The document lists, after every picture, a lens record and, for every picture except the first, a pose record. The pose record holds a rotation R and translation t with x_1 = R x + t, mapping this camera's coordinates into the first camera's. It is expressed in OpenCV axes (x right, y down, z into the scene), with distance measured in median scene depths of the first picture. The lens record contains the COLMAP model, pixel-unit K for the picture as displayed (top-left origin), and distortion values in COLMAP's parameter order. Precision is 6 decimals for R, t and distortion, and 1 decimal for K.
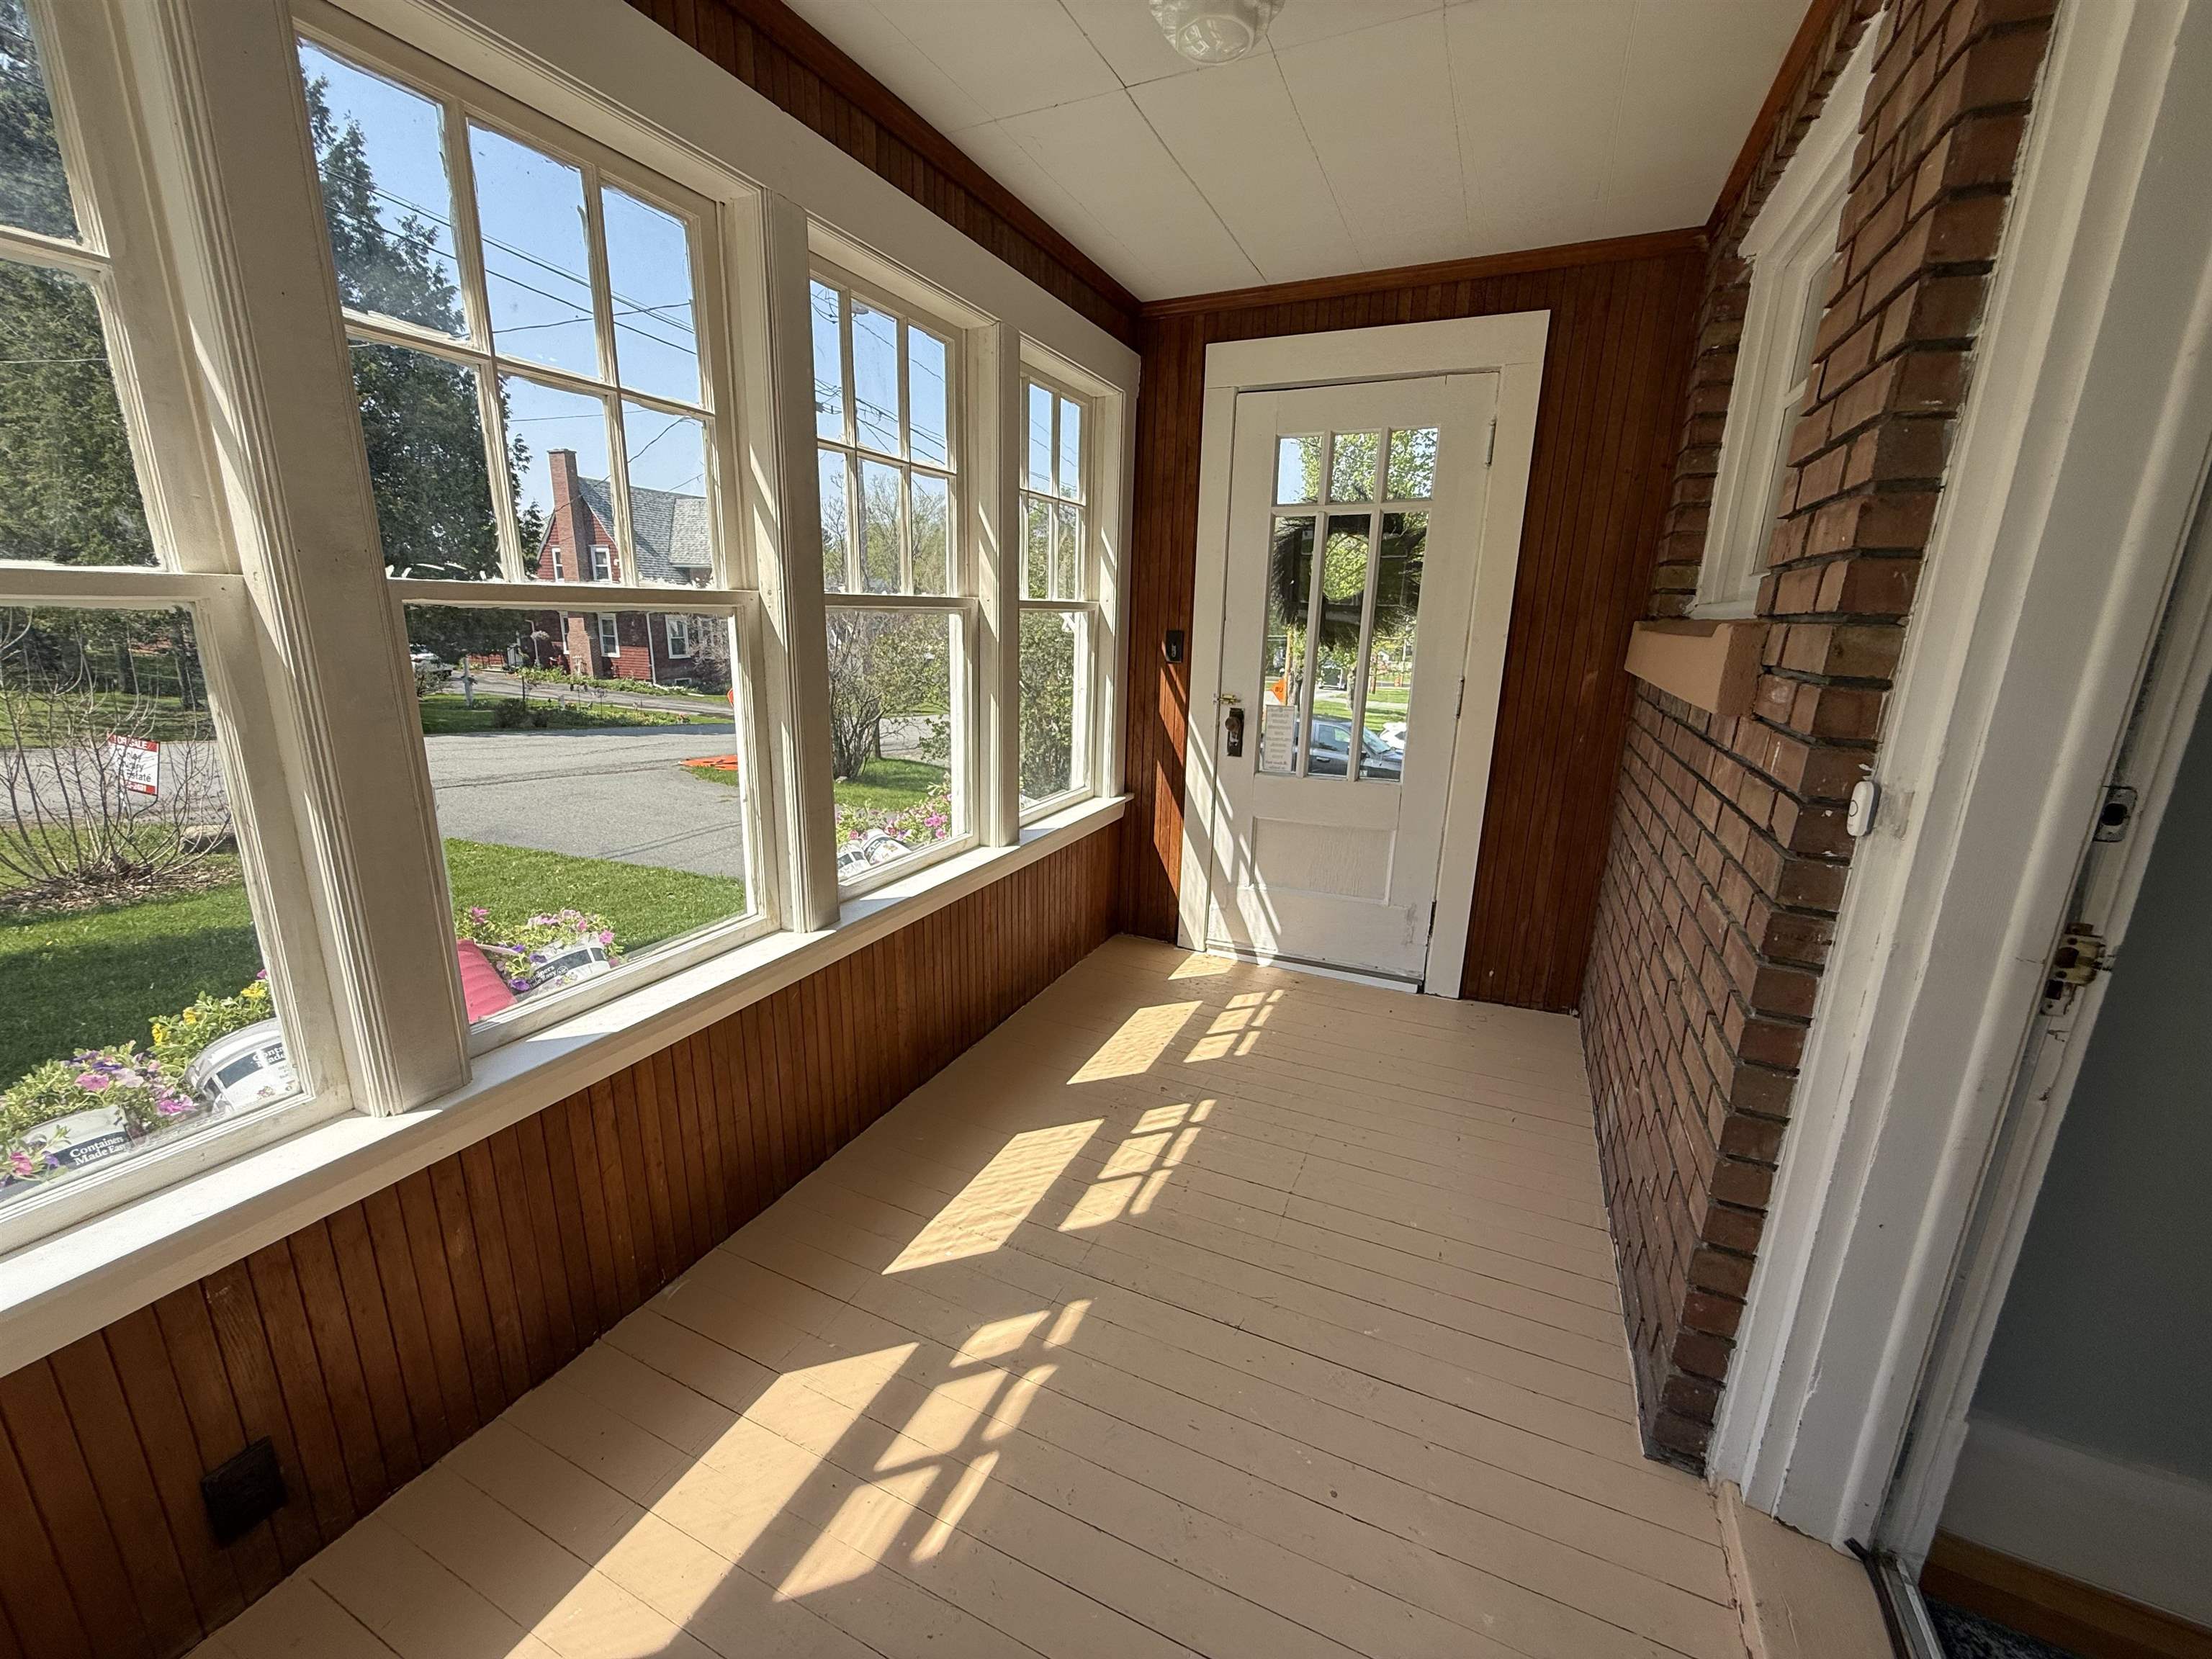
lens RADIAL K [[880.5, 0, 1103.5], [0, 880.5, 836.7], [0, 0, 1]] dist [-0.002540, 0.001047]
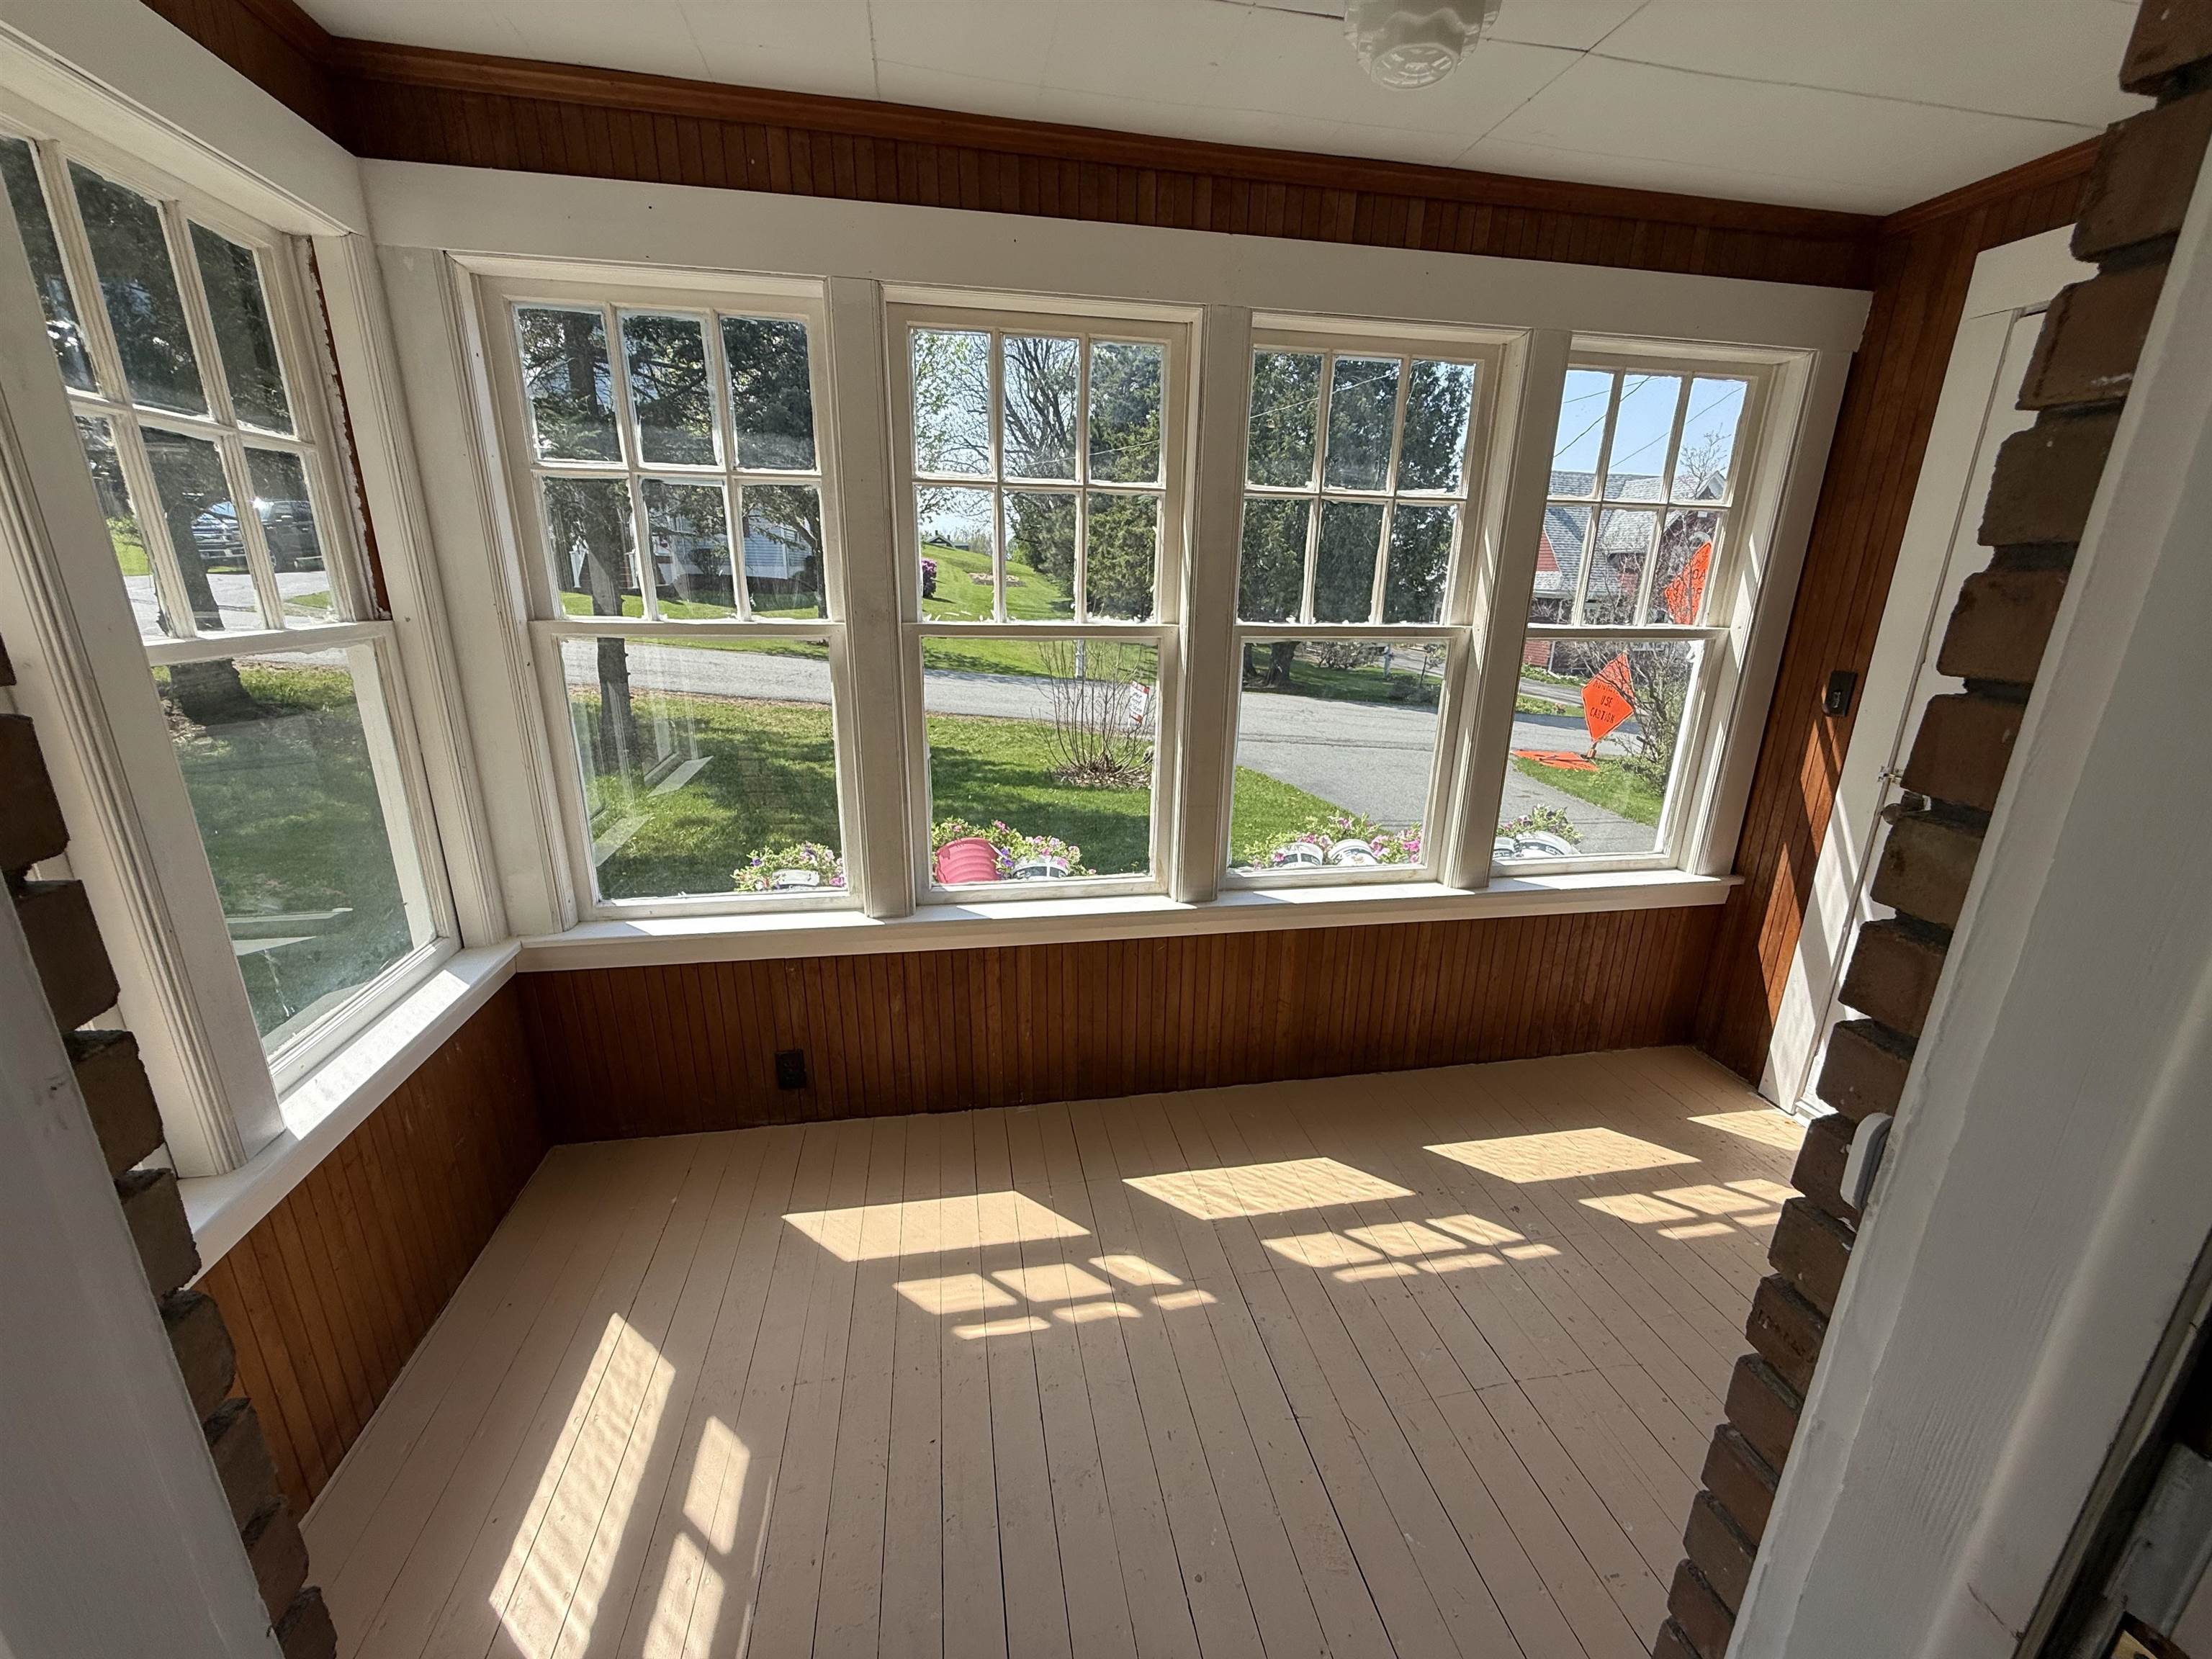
lens RADIAL K [[880.5, 0, 1102.9], [0, 880.5, 837.2], [0, 0, 1]] dist [-0.002540, 0.001047]
pose [[0.573832, 0.223581, -0.787863, 0.507075], [-0.209800, 0.970043, 0.122475, -0.098686], [0.791645, 0.095014, 0.603549, 0.155574]]
